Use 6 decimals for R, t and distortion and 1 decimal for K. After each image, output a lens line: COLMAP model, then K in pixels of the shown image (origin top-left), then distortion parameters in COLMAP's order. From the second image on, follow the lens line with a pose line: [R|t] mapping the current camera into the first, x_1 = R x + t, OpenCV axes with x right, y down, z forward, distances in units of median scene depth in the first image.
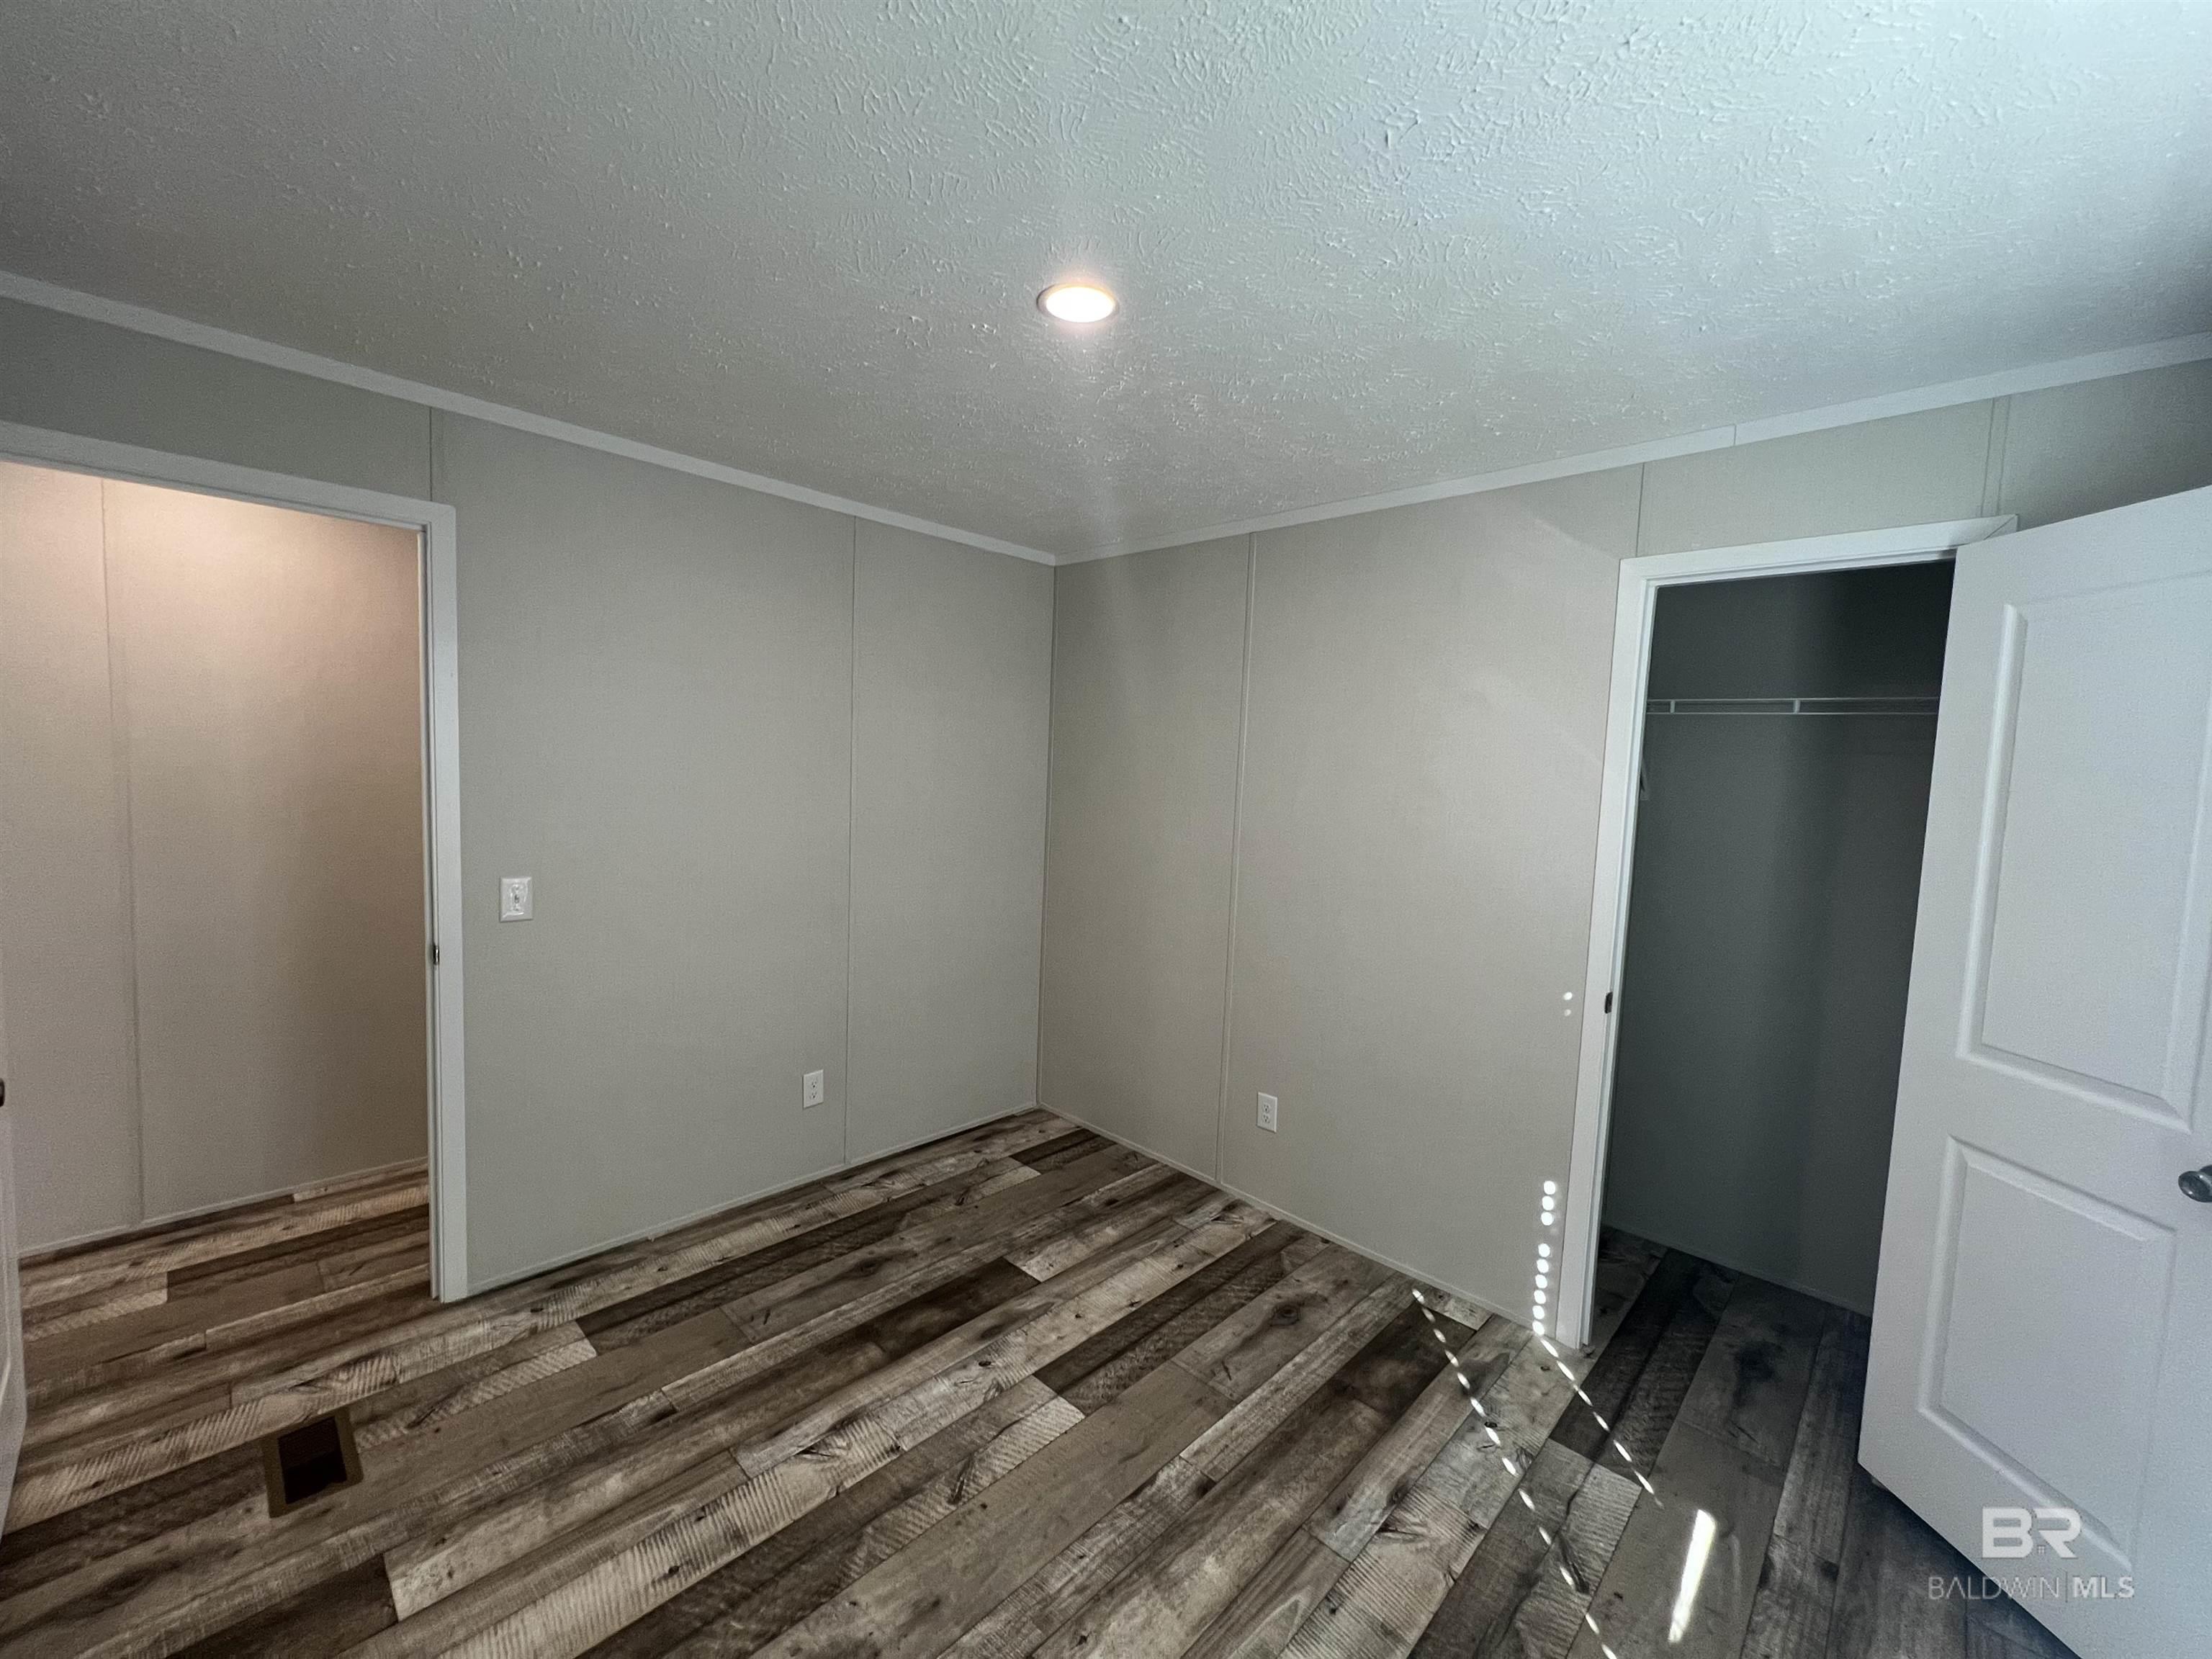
lens RADIAL K [[888.3, 0, 1113.5], [0, 888.3, 824.0], [0, 0, 1]] dist [-0.002058, 0.001690]
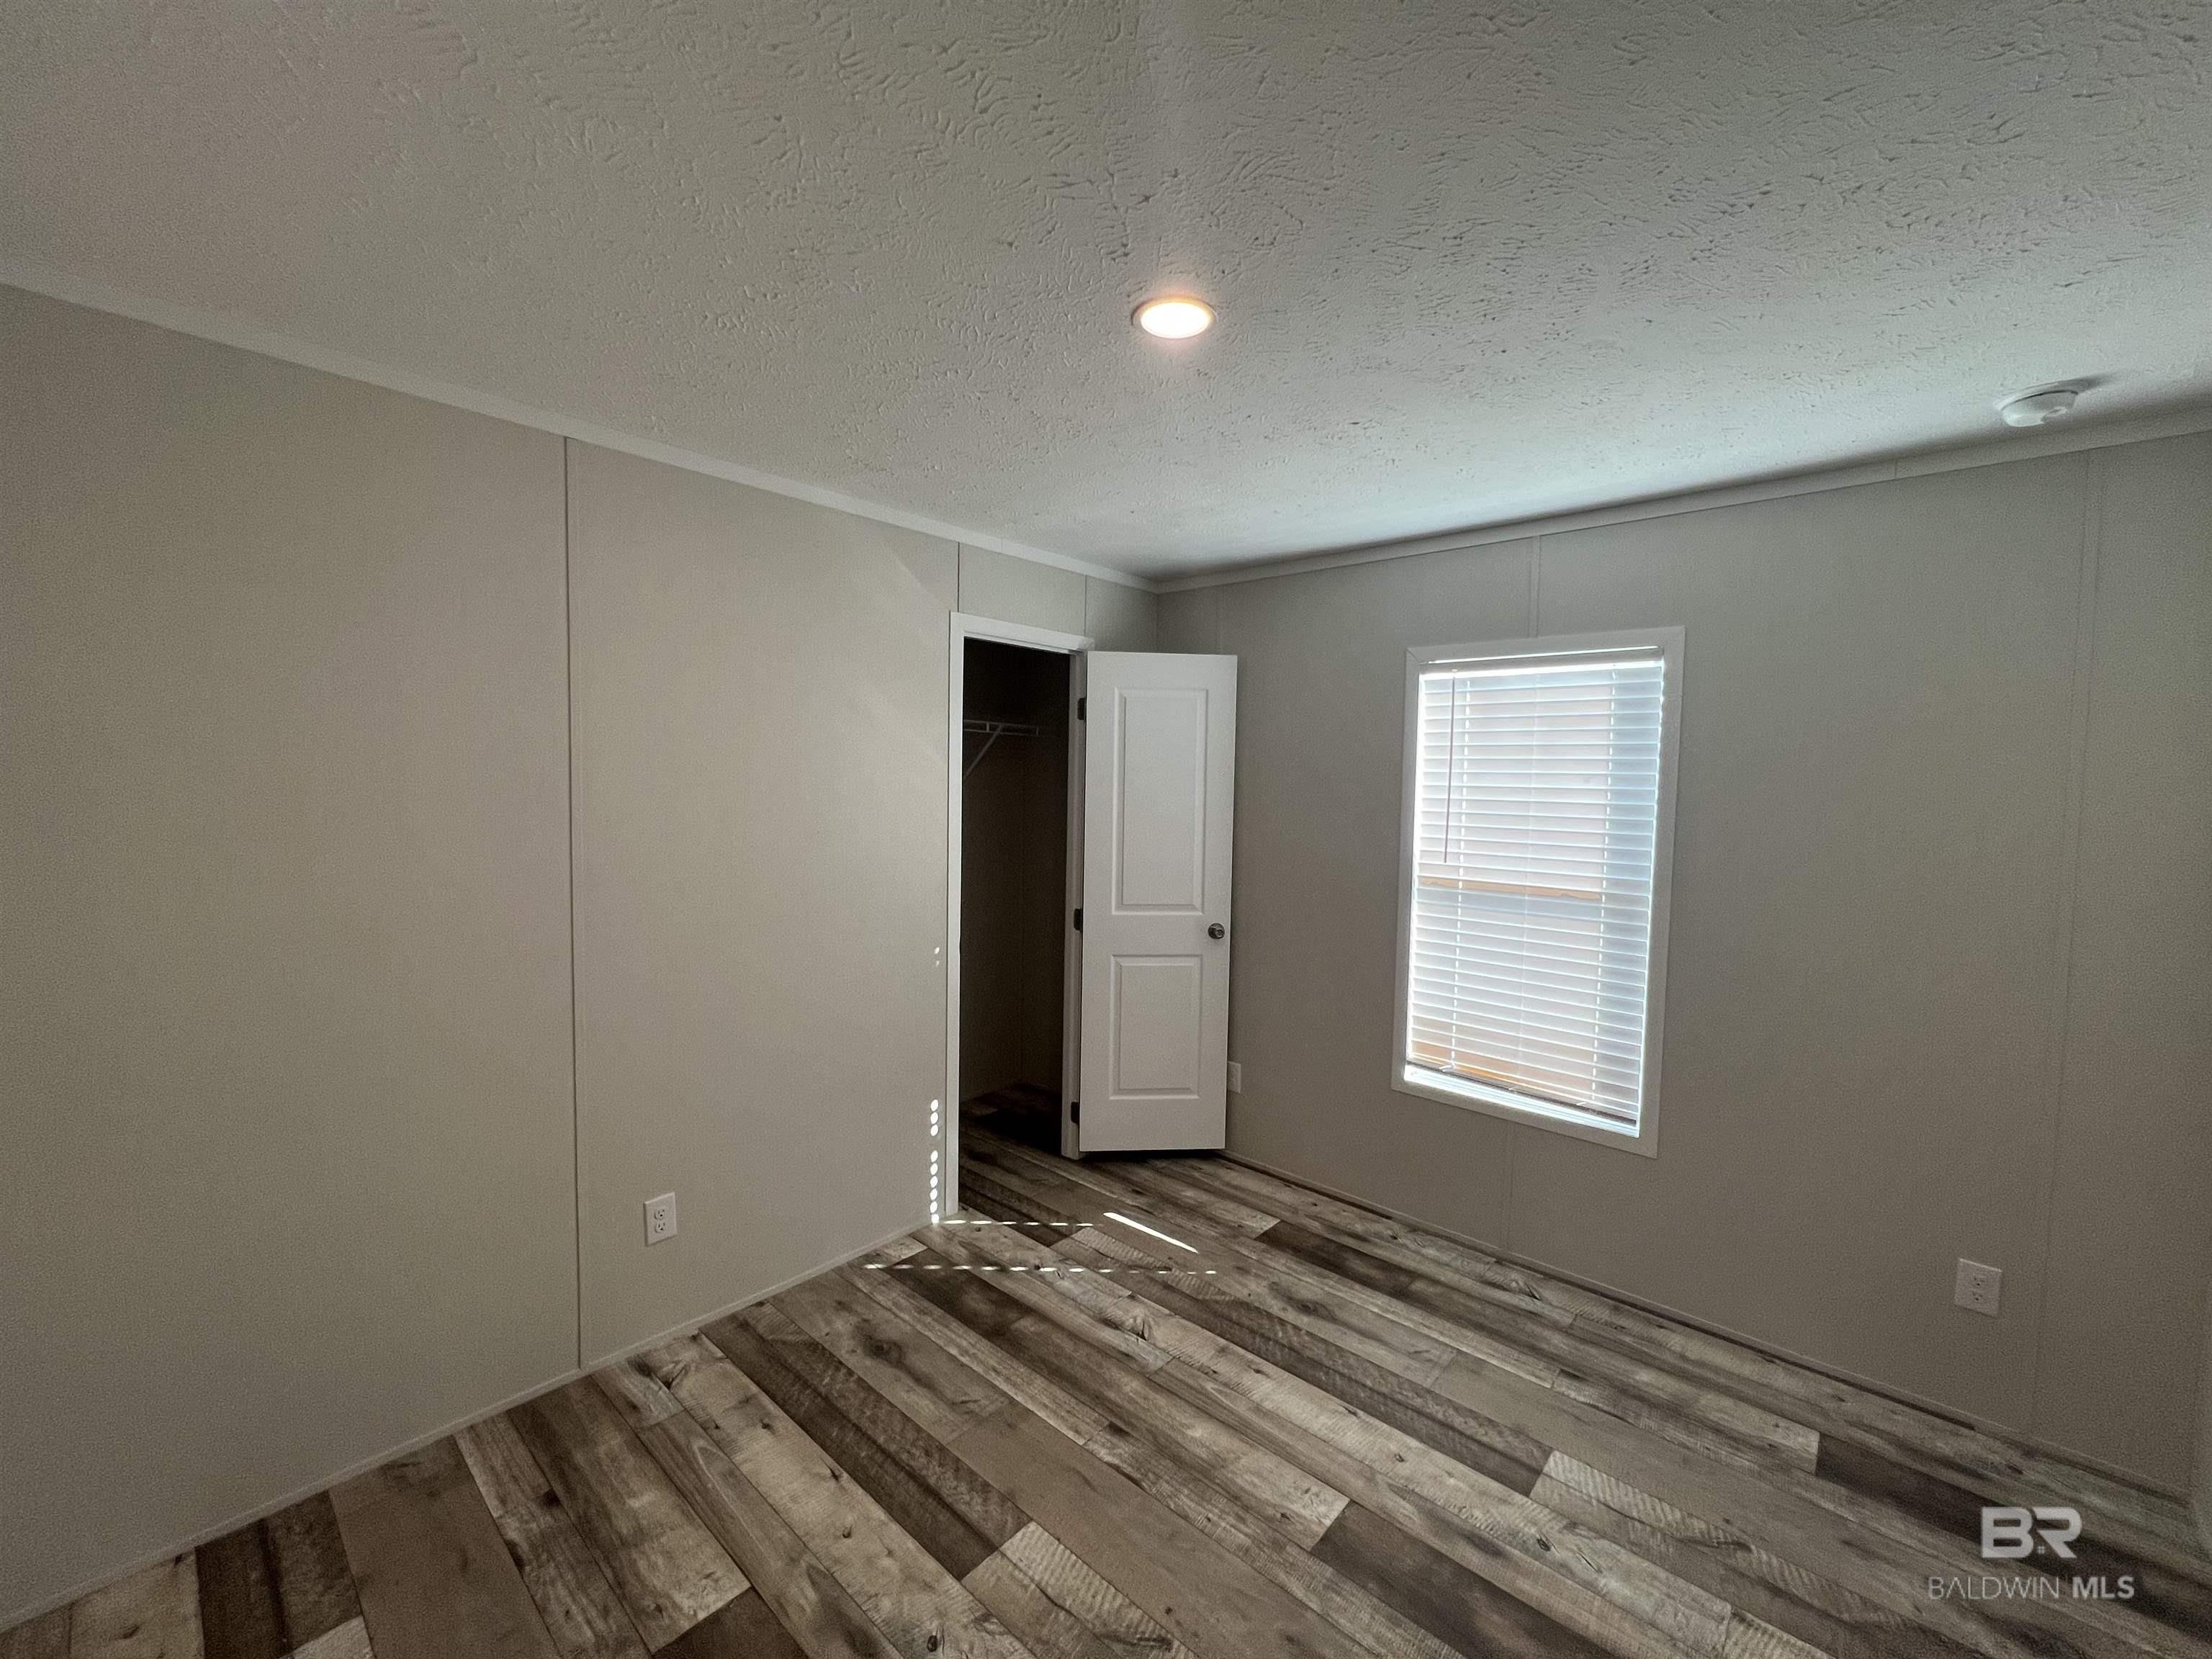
lens RADIAL K [[881.3, 0, 1093.7], [0, 881.3, 825.4], [0, 0, 1]] dist [0.000152, 0.000402]
pose [[-0.021944, -0.095547, 0.995183, -0.836136], [0.048543, 0.994147, 0.096518, -0.108040], [-0.998580, 0.050428, -0.017178, 0.907780]]
